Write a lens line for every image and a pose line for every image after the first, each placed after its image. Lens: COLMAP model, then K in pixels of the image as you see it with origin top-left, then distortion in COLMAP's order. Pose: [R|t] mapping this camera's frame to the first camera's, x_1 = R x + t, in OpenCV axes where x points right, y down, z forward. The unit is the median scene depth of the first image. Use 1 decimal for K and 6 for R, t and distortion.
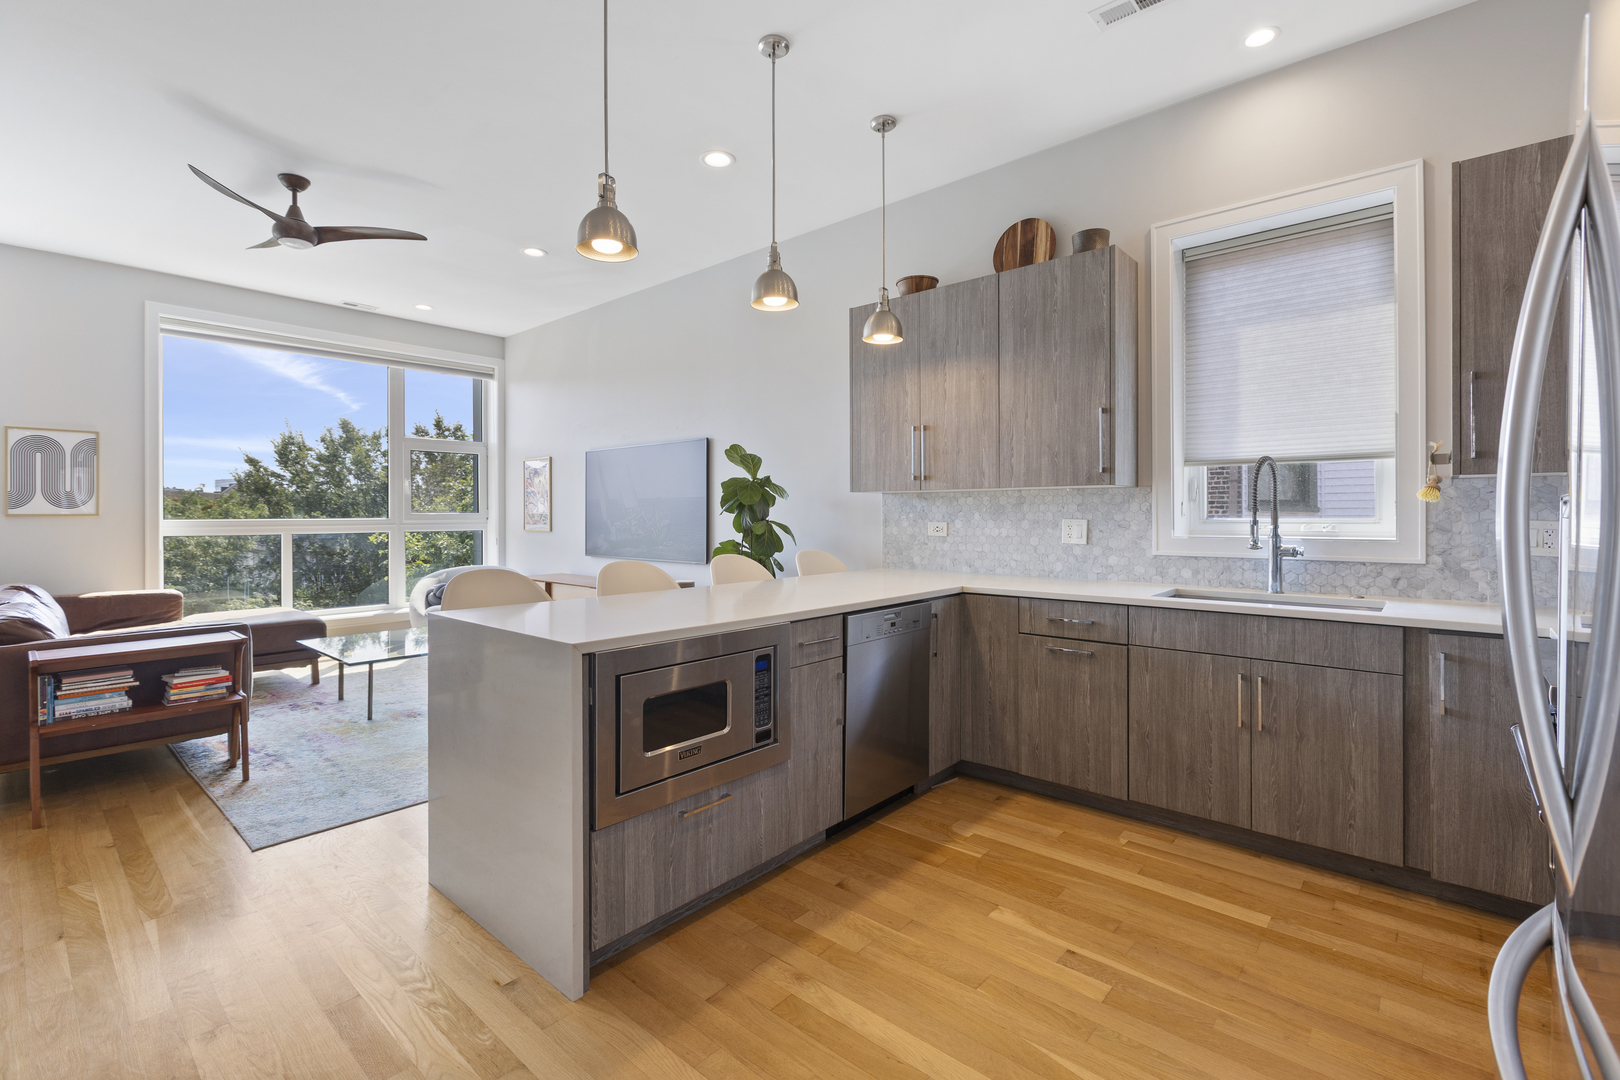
lens RADIAL K [[734.2, 0, 805.2], [0, 734.2, 511.2], [0, 0, 1]] dist [-0.001763, -0.001136]
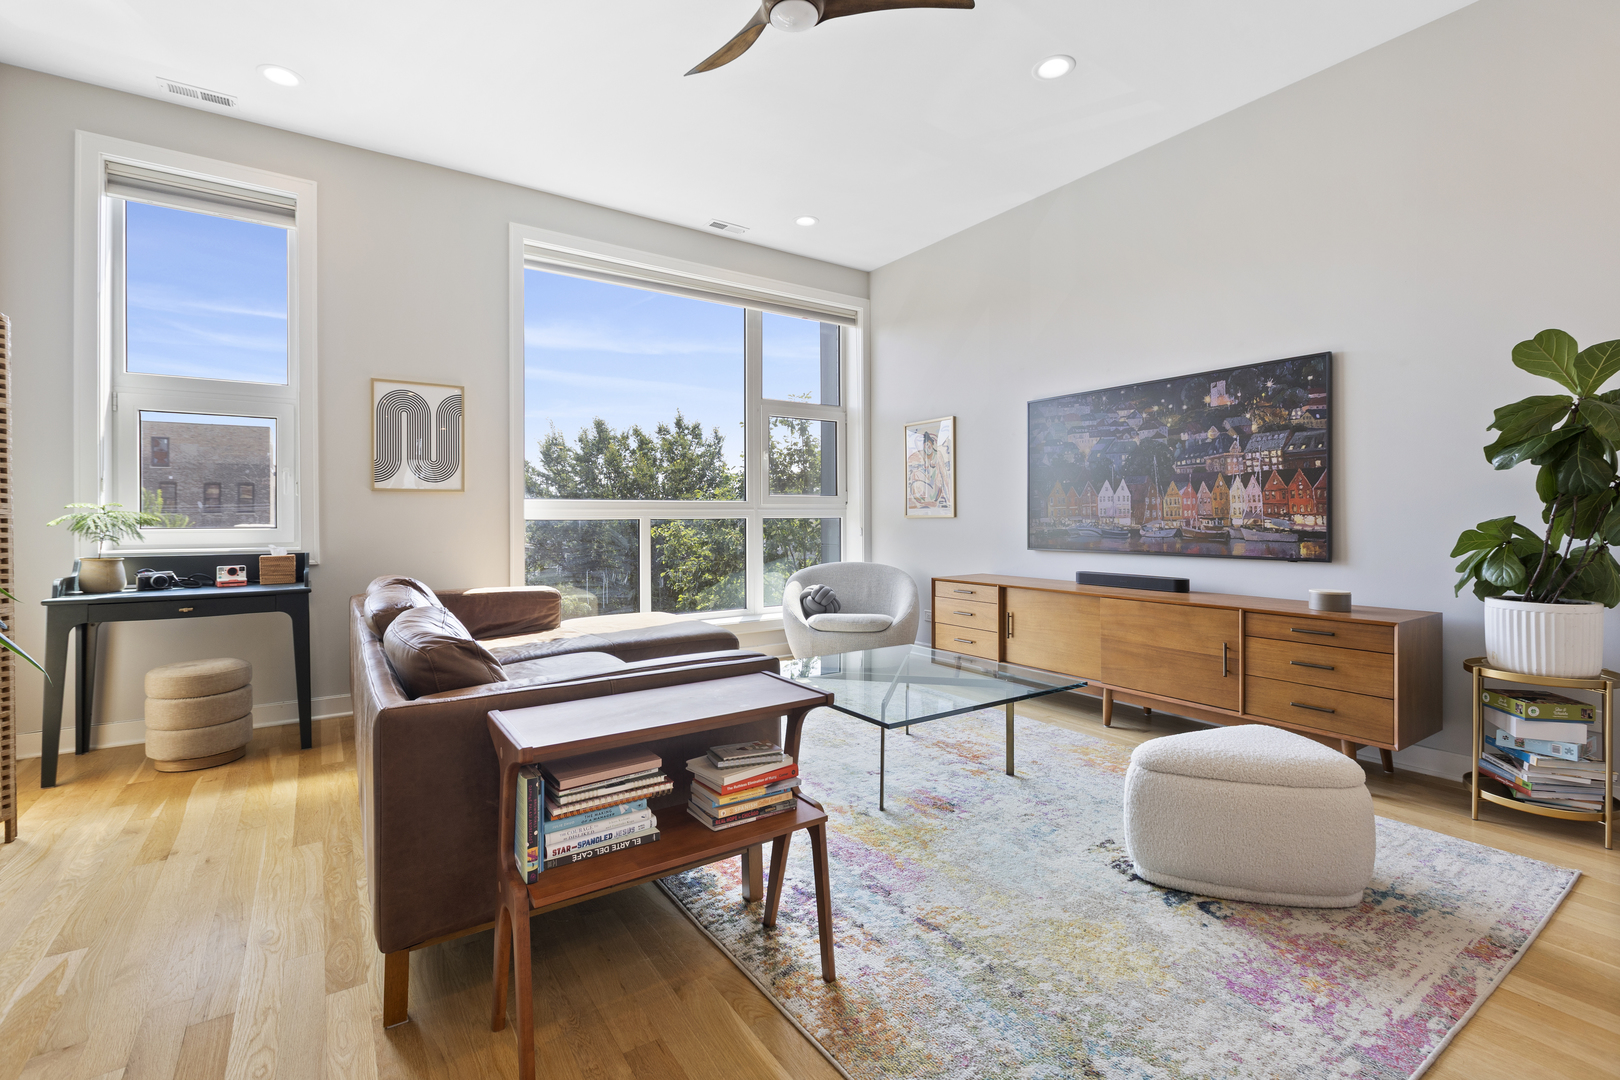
lens RADIAL K [[734.2, 0, 798.5], [0, 734.2, 507.8], [0, 0, 1]] dist [-0.001763, -0.001136]
pose [[0.967965, -0.005382, -0.251027, -0.659406], [0.003268, 0.999956, -0.008837, 0.050901], [0.251063, 0.007734, 0.967940, 0.510517]]
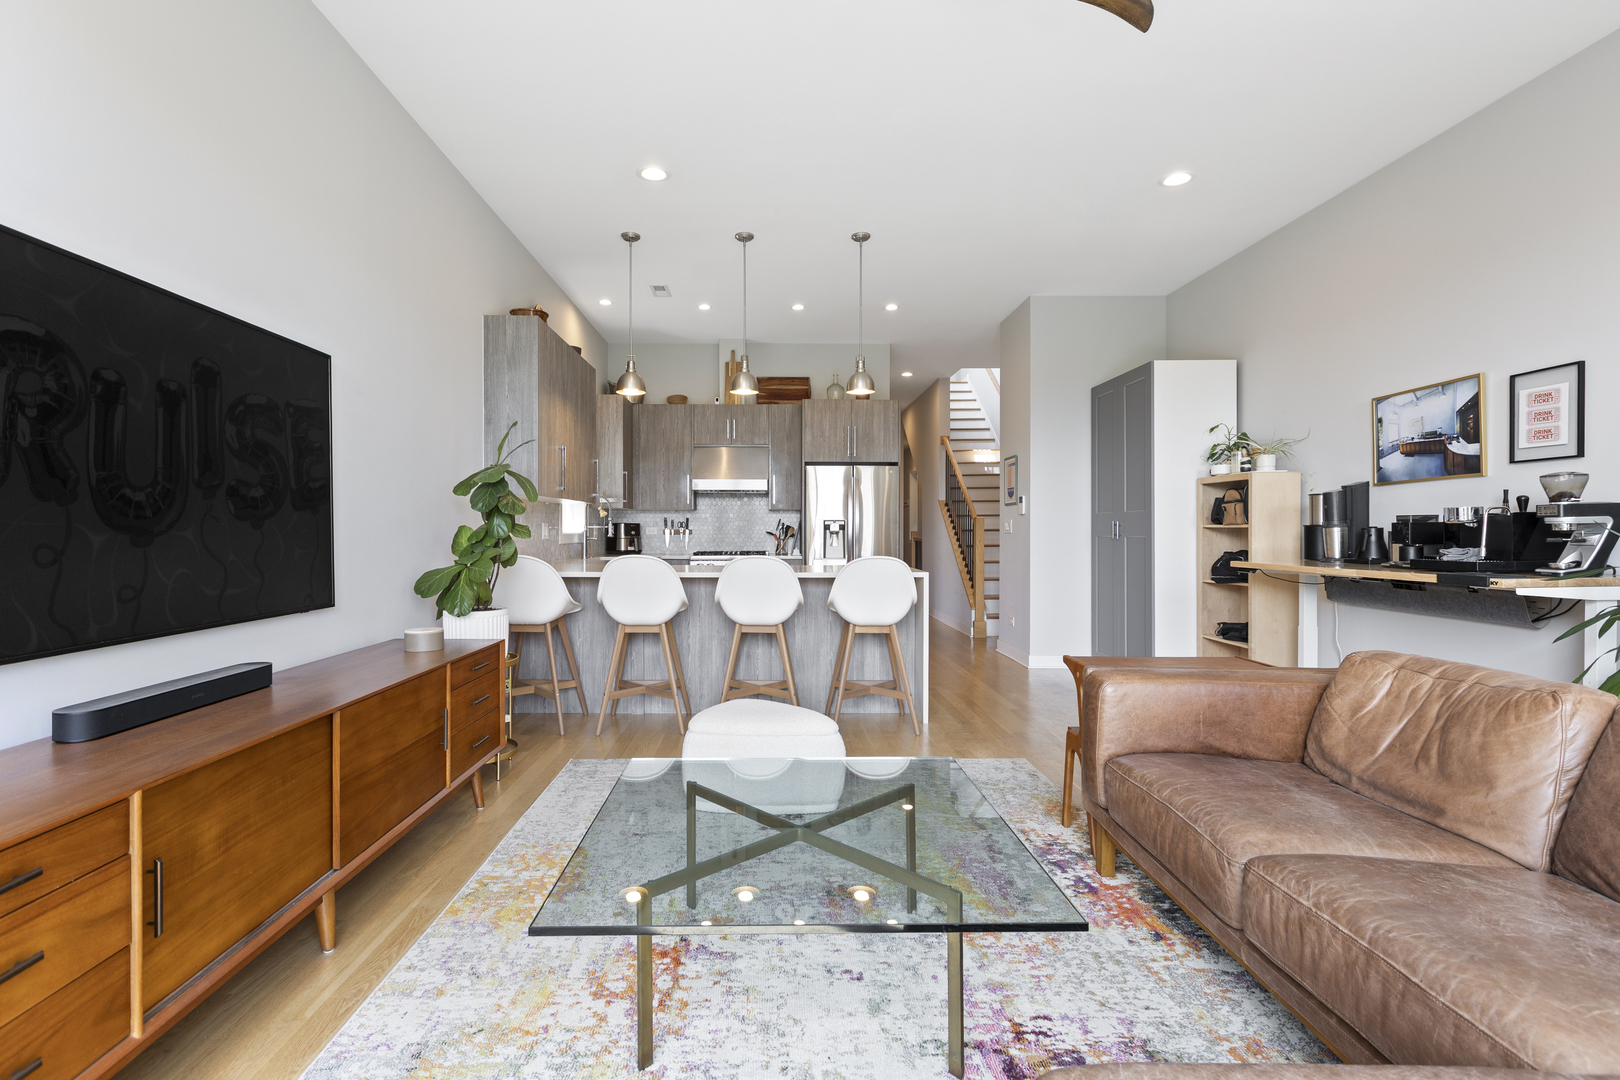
lens RADIAL K [[734.2, 0, 783.1], [0, 734.2, 540.6], [0, 0, 1]] dist [-0.001763, -0.001136]
pose [[-0.676670, -0.009098, 0.736230, -1.165593], [-0.003852, 0.999954, 0.008817, 0.034275], [-0.736277, 0.003131, -0.676674, 1.814763]]
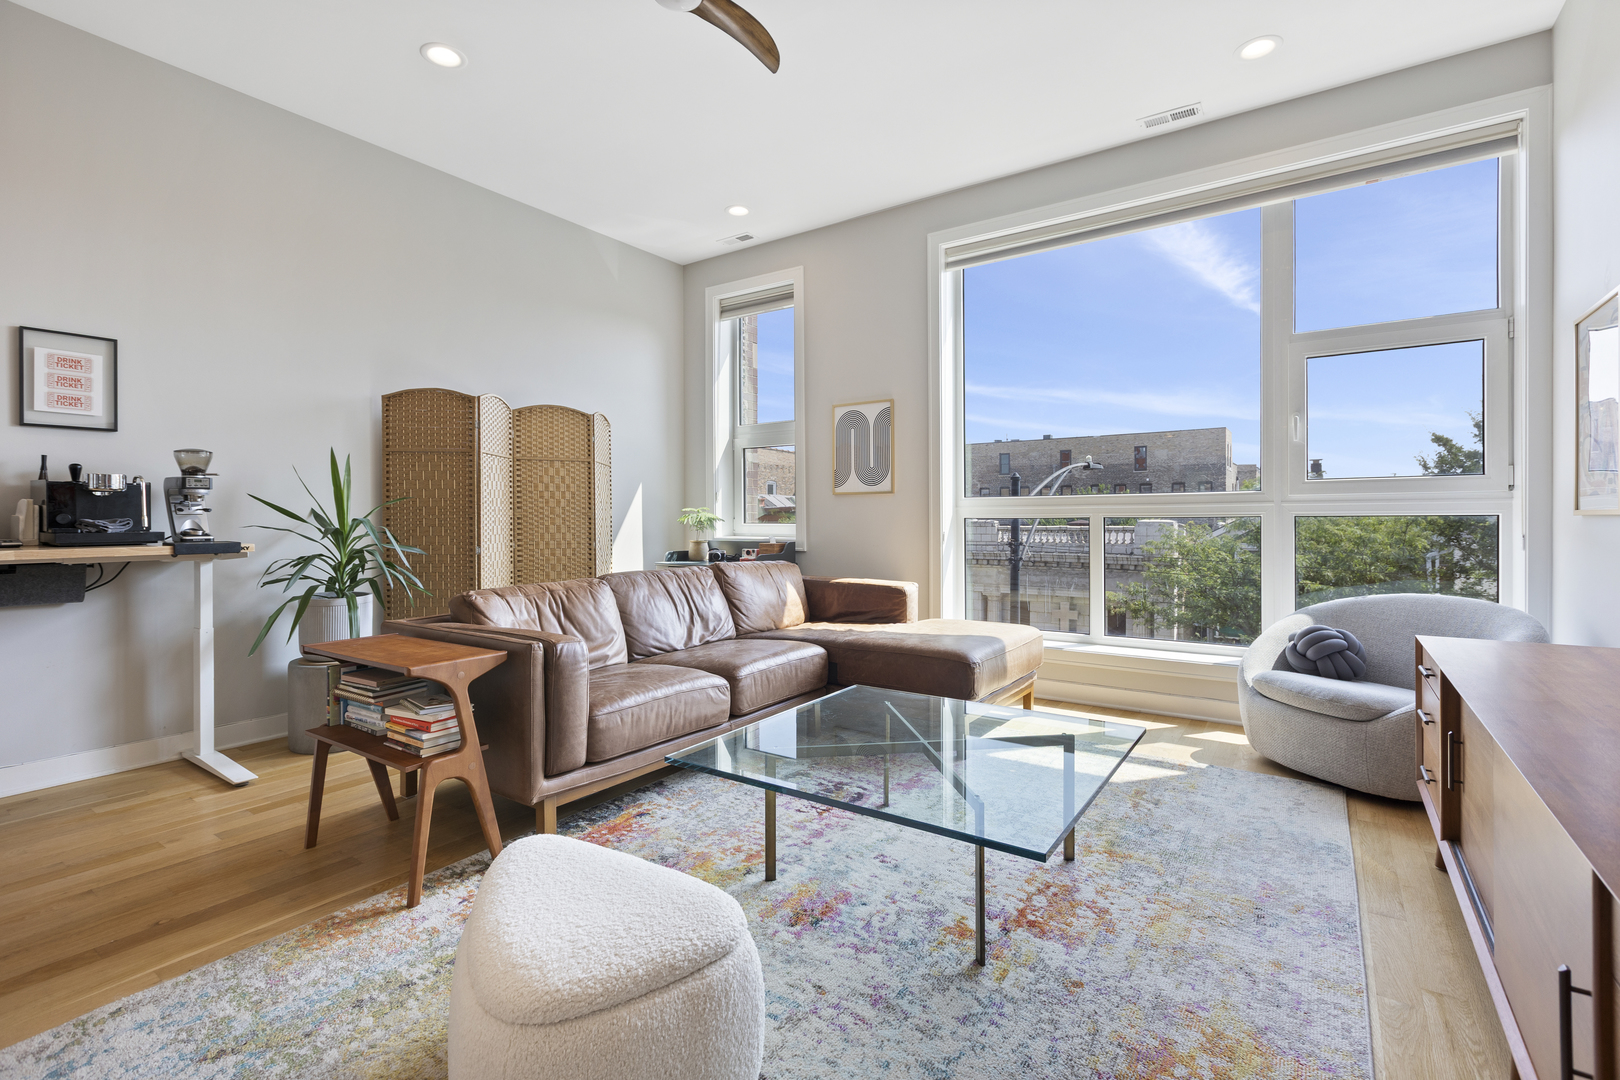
lens RADIAL K [[734.2, 0, 792.1], [0, 734.2, 516.9], [0, 0, 1]] dist [-0.001763, -0.001136]
pose [[0.101145, 0.000679, -0.994871, -0.137714], [0.009176, 0.999957, 0.001615, 0.052124], [0.994829, -0.009293, 0.101134, 1.255638]]
